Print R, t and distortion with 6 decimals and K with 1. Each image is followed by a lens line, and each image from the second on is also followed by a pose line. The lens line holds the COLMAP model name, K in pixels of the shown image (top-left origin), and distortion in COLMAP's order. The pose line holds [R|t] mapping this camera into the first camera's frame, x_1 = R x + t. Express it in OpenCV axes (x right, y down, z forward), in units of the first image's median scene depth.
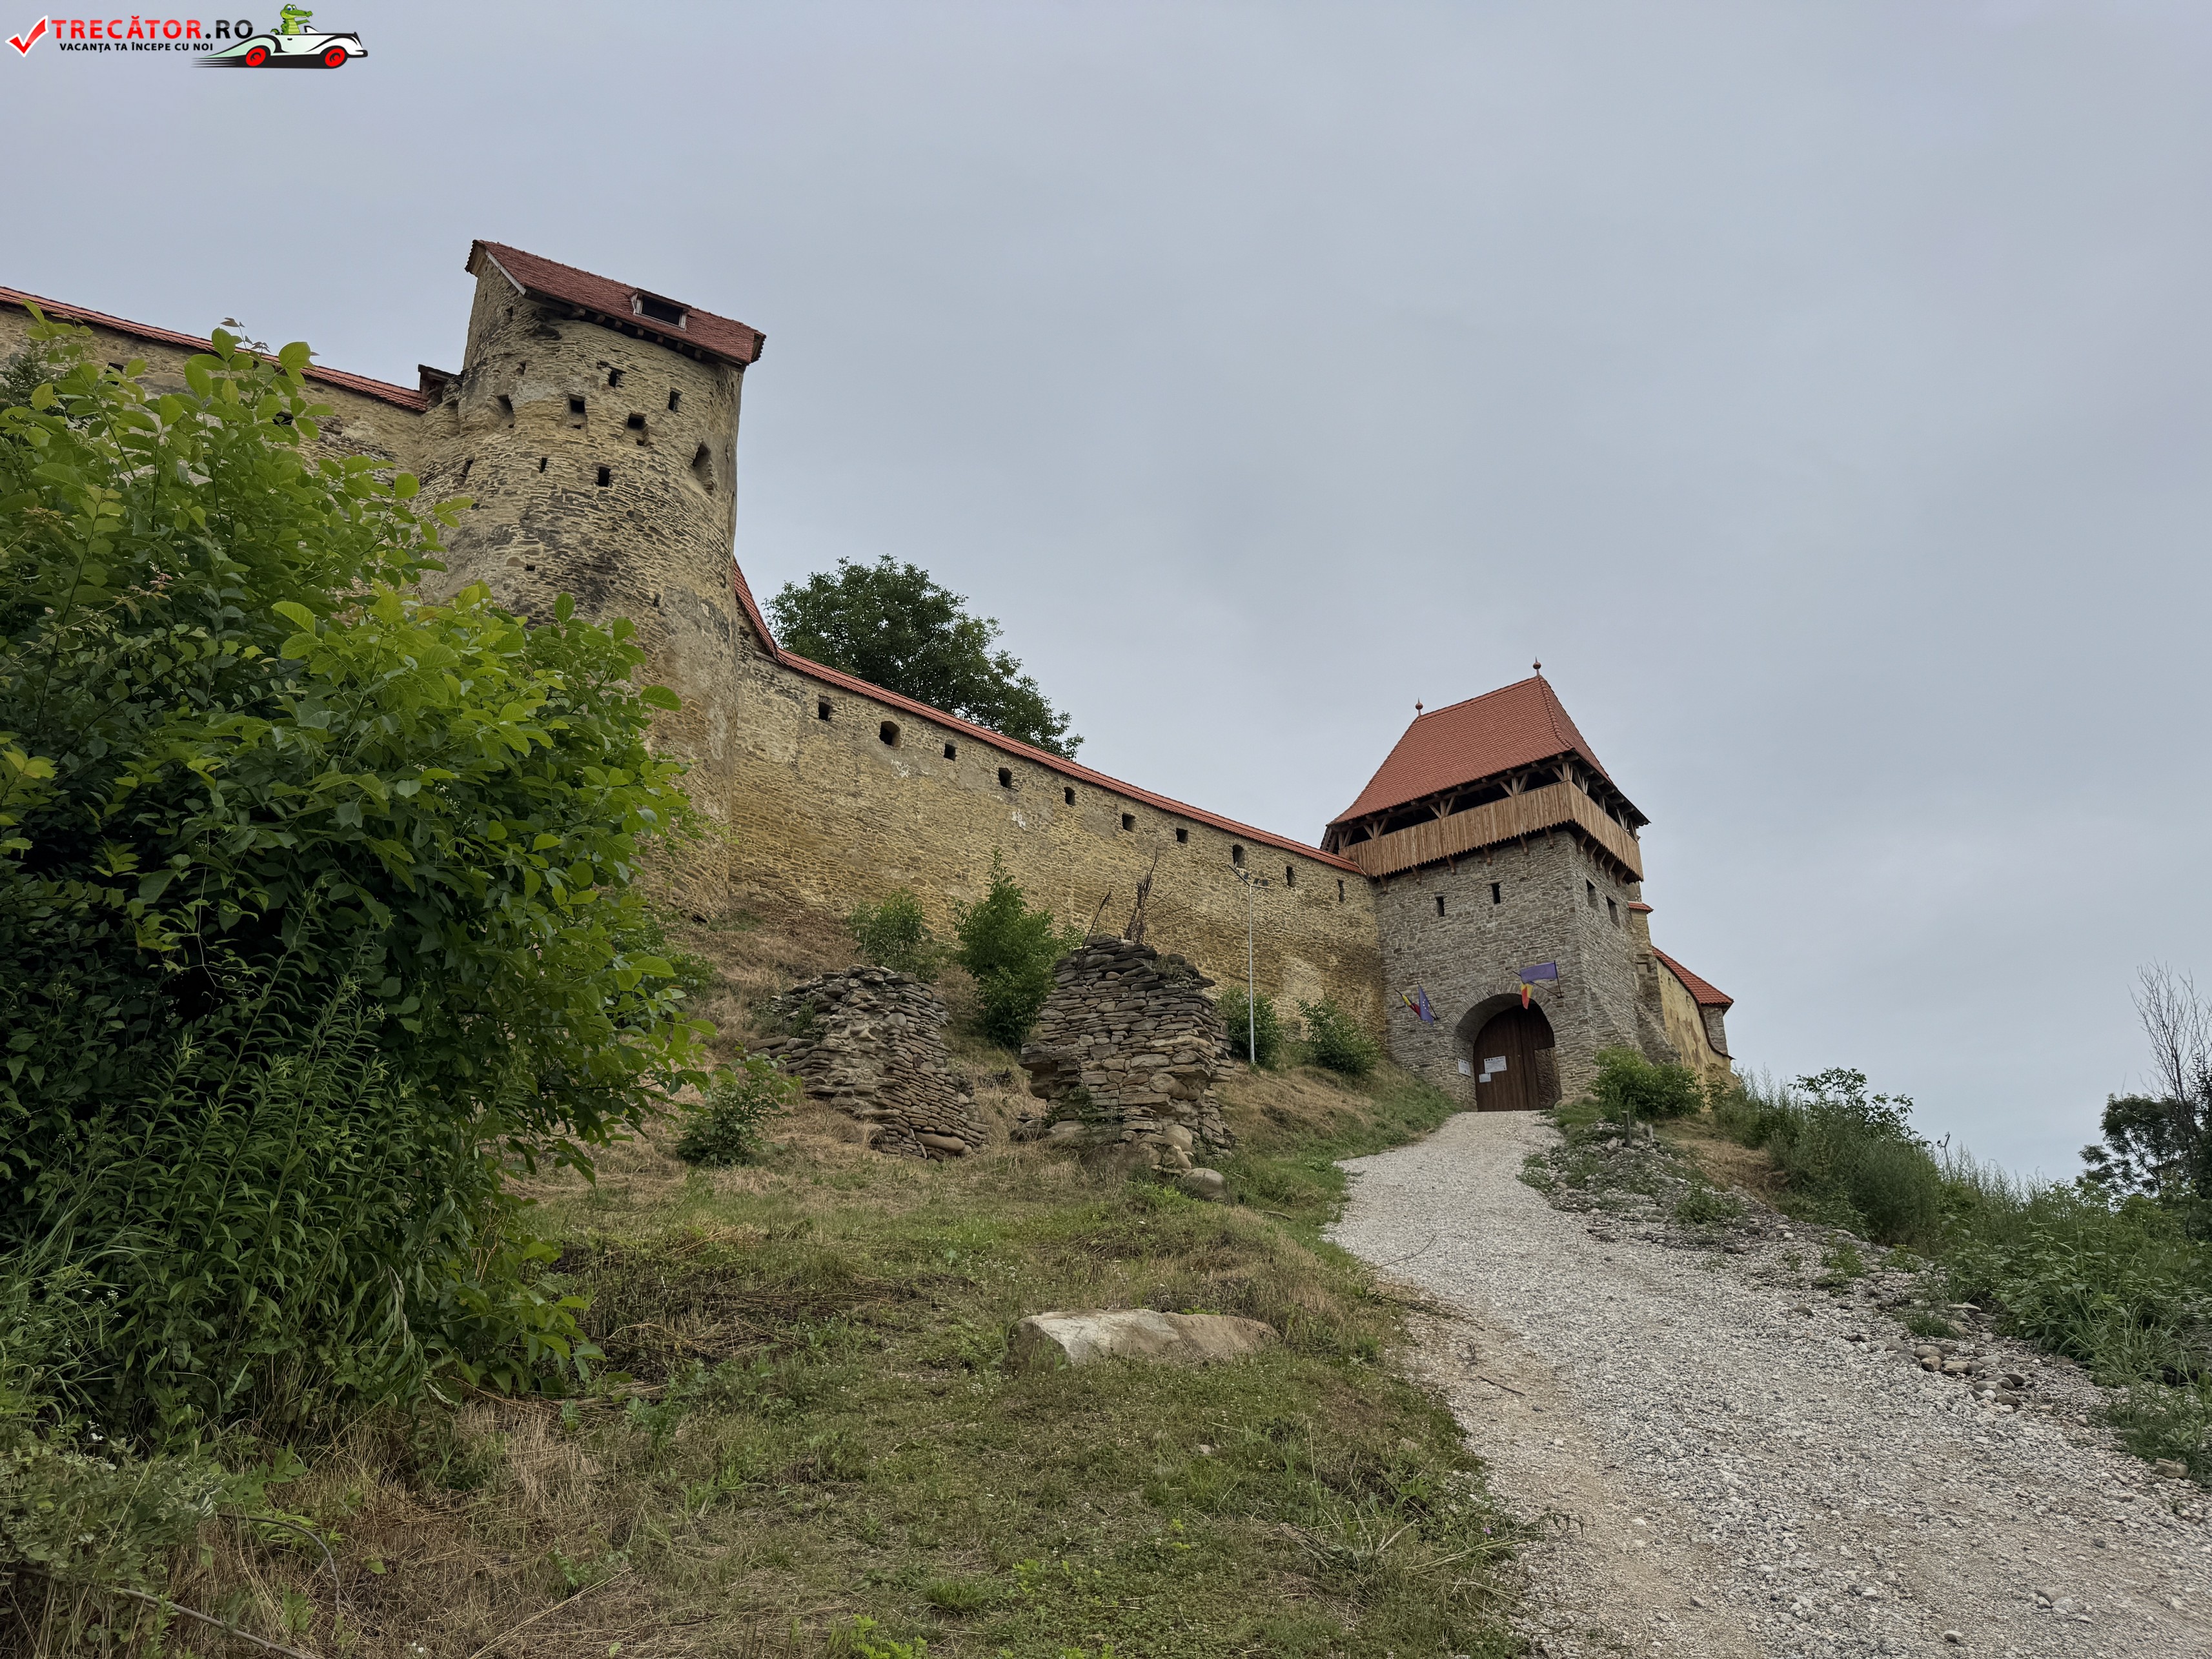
lens RADIAL K [[1523.4, 0, 1110.3], [0, 1523.4, 836.8], [0, 0, 1]] dist [0.079049, -0.112465]
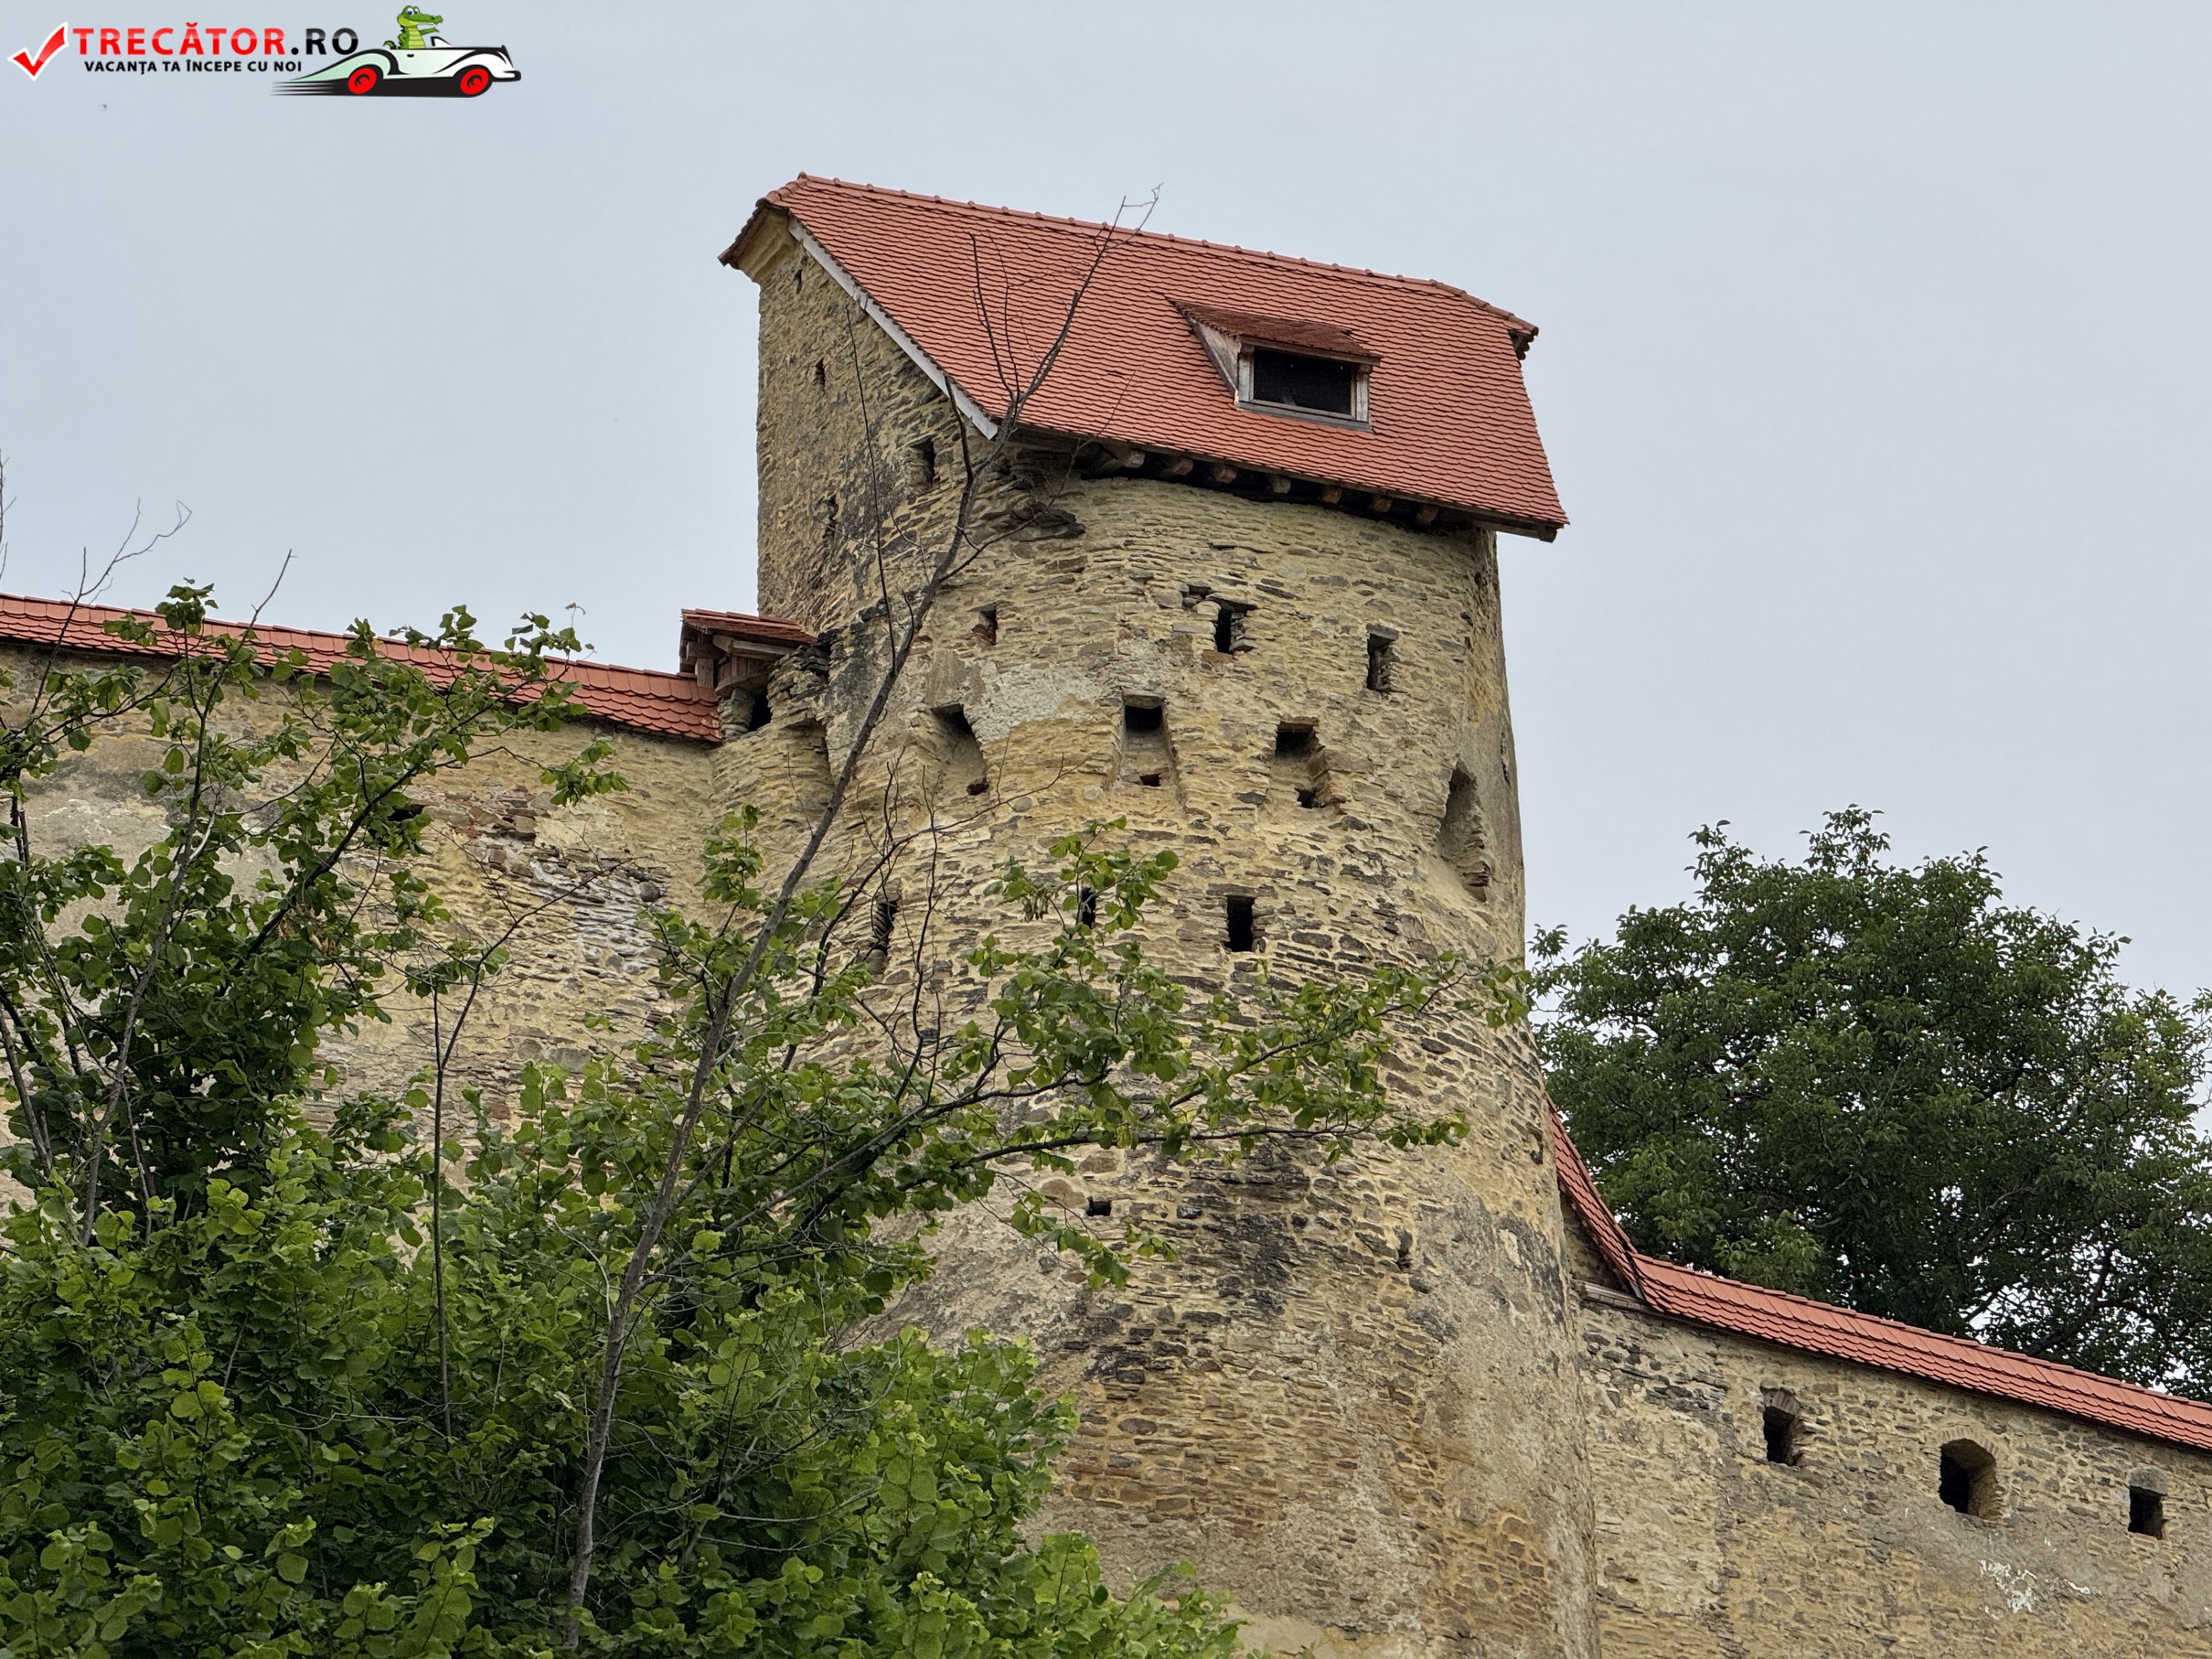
lens RADIAL K [[7620.9, 0, 1117.8], [0, 7620.9, 834.6], [0, 0, 1]] dist [0.247959, 0.000000]
pose [[0.982909, -0.063186, -0.172906, -0.028099], [0.054926, 0.997128, -0.052149, -0.120985], [0.175705, 0.041761, 0.983557, -0.621292]]
